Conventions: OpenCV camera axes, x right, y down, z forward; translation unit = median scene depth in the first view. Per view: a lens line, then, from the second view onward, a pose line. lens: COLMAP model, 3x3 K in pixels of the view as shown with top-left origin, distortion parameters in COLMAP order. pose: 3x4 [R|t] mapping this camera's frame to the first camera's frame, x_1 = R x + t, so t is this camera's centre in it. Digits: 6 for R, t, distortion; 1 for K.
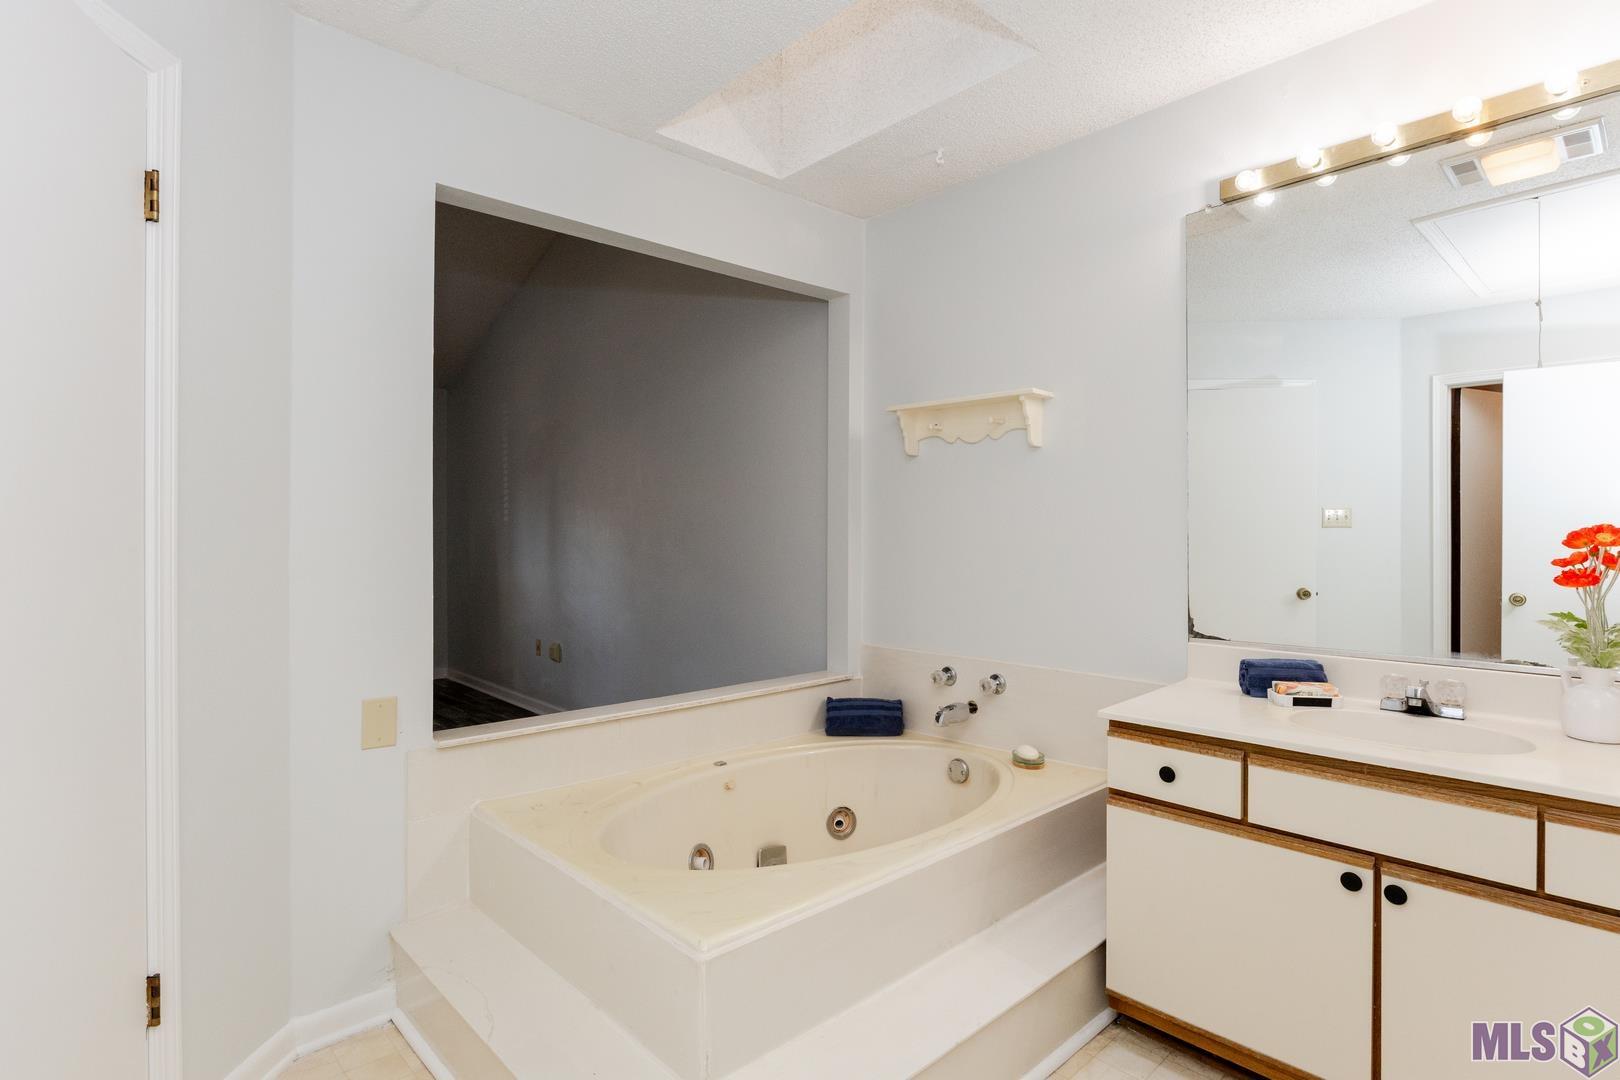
lens RADIAL K [[808.0, 0, 808.6], [0, 808.0, 538.7], [0, 0, 1]] dist [-0.005629, 0.000871]
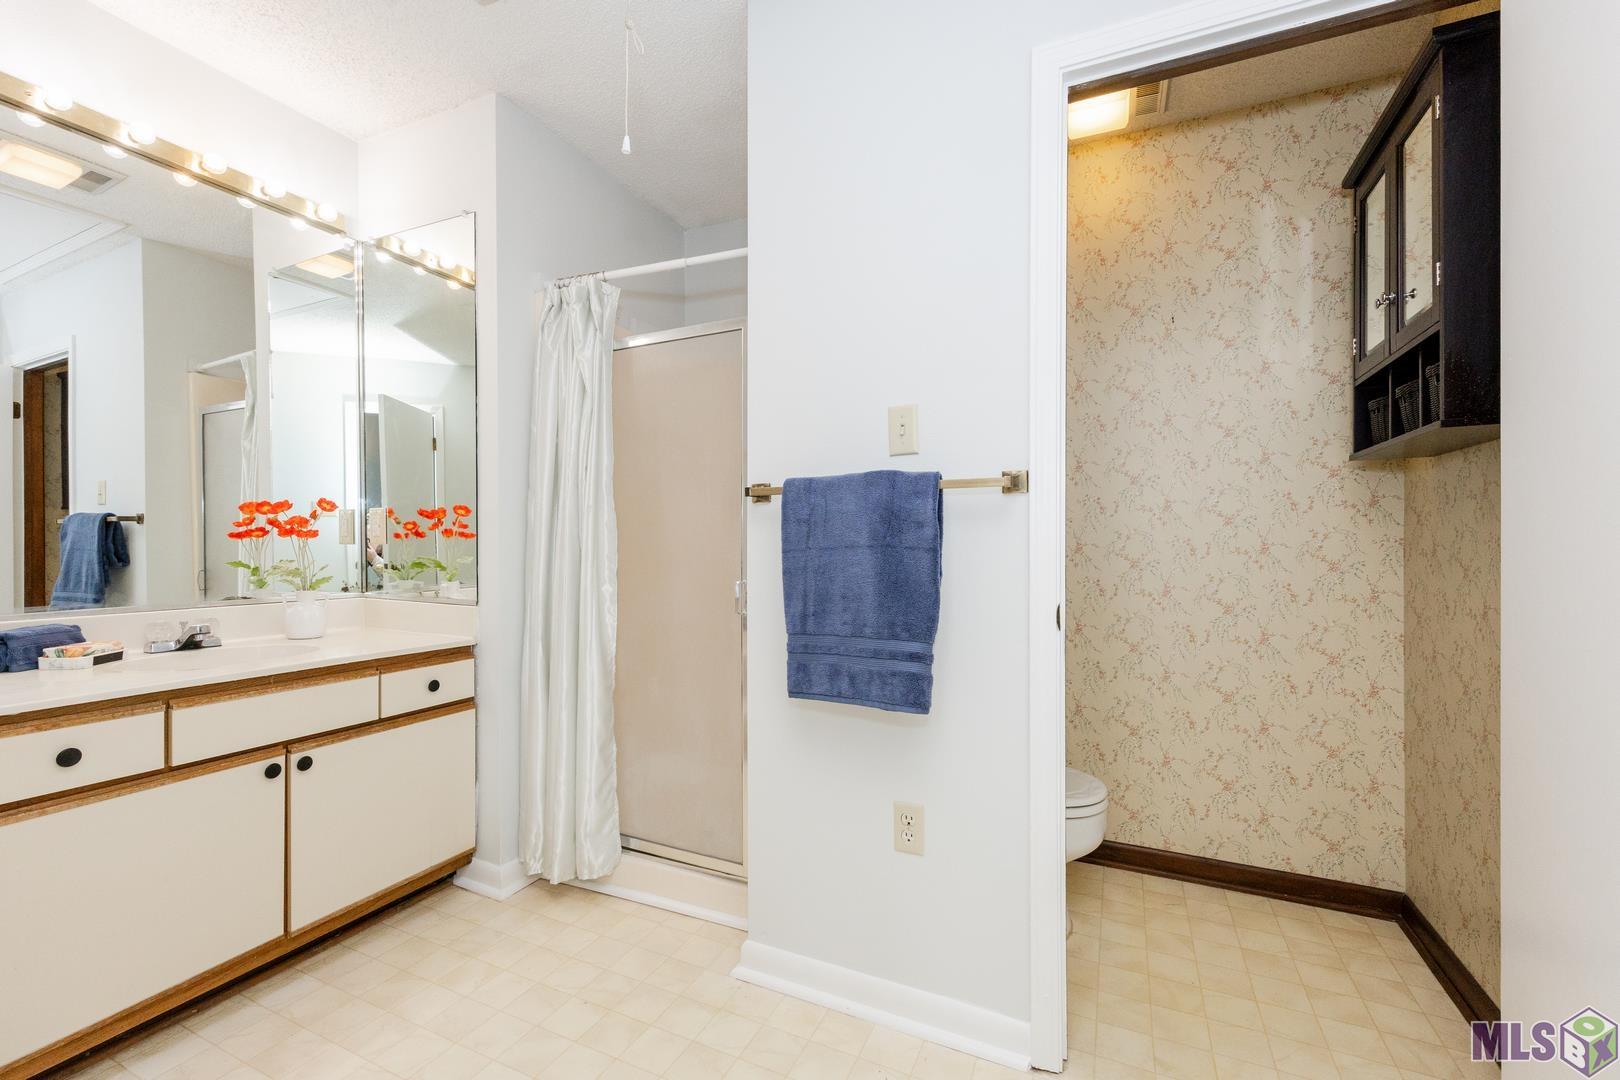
lens RADIAL K [[689.5, 0, 805.5], [0, 689.5, 548.9], [0, 0, 1]] dist [0.000773, -0.000531]
pose [[-0.381209, -0.006001, 0.924470, -0.369742], [0.000134, 0.999979, 0.006547, 0.043663], [-0.924489, 0.002620, -0.381200, 0.378154]]
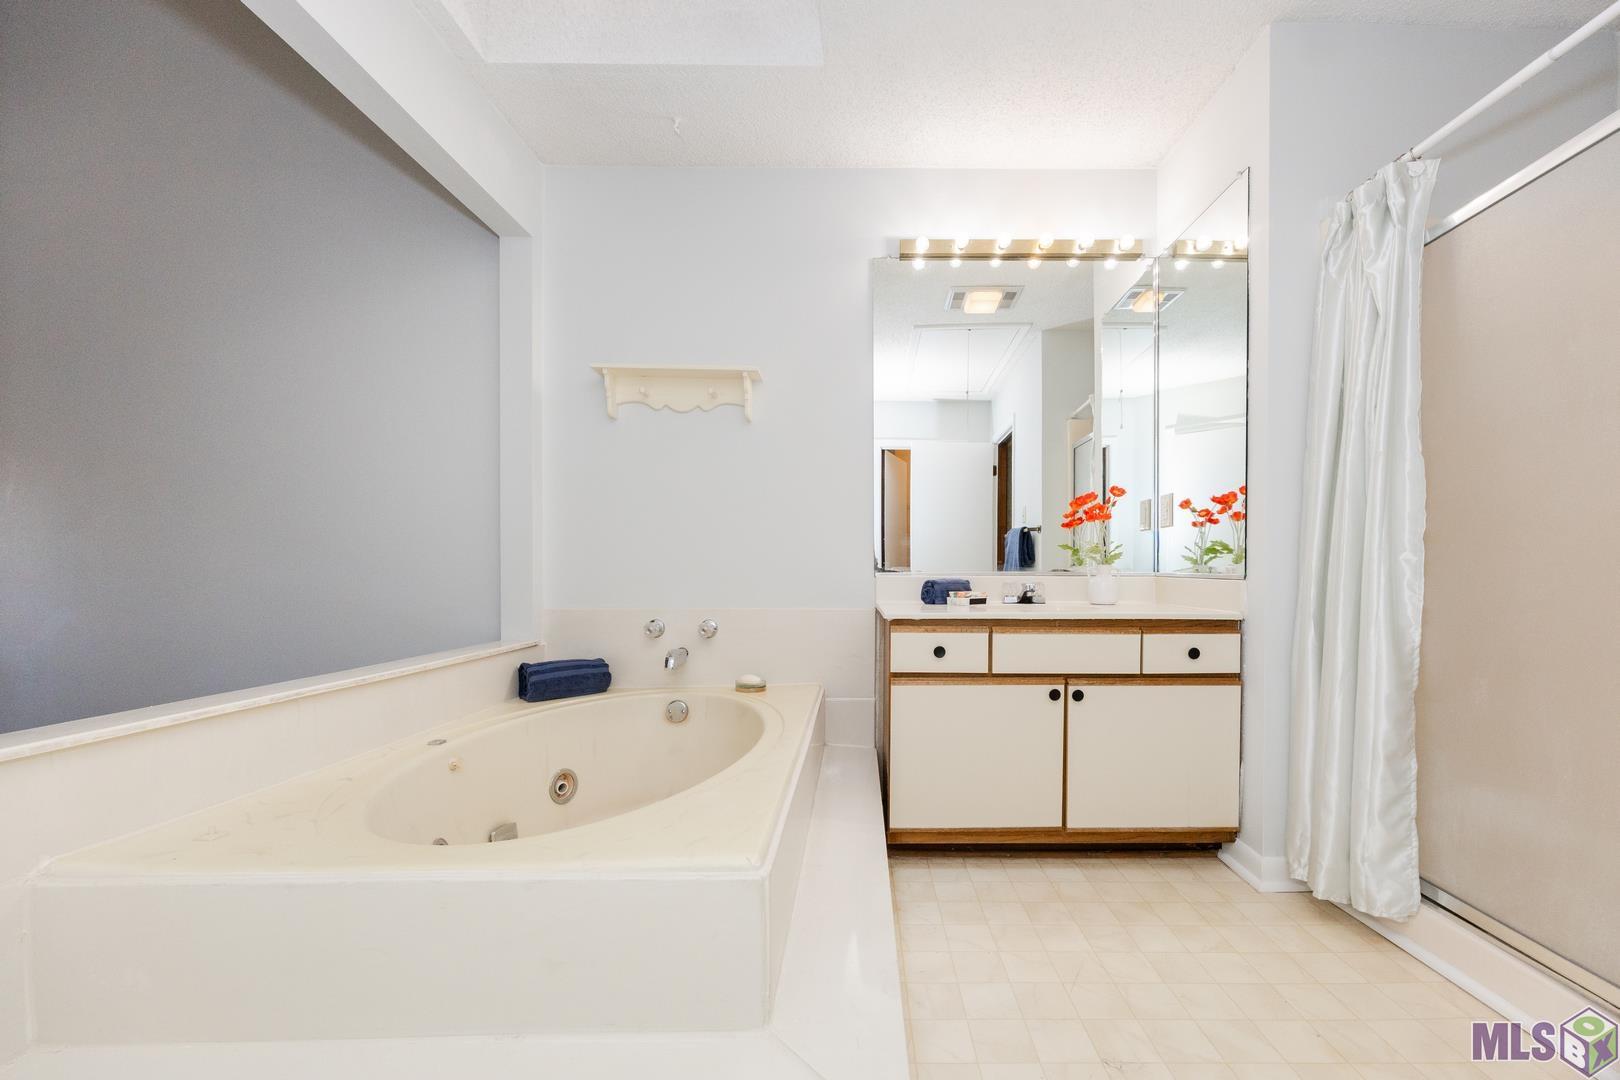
lens RADIAL K [[634.6, 0, 854.4], [0, 634.6, 592.0], [0, 0, 1]] dist [-0.004021, 0.000053]
pose [[0.676914, -0.018188, 0.735838, -0.299125], [0.000463, 0.999705, 0.024284, 0.113508], [-0.736062, -0.016098, 0.676722, 0.264039]]
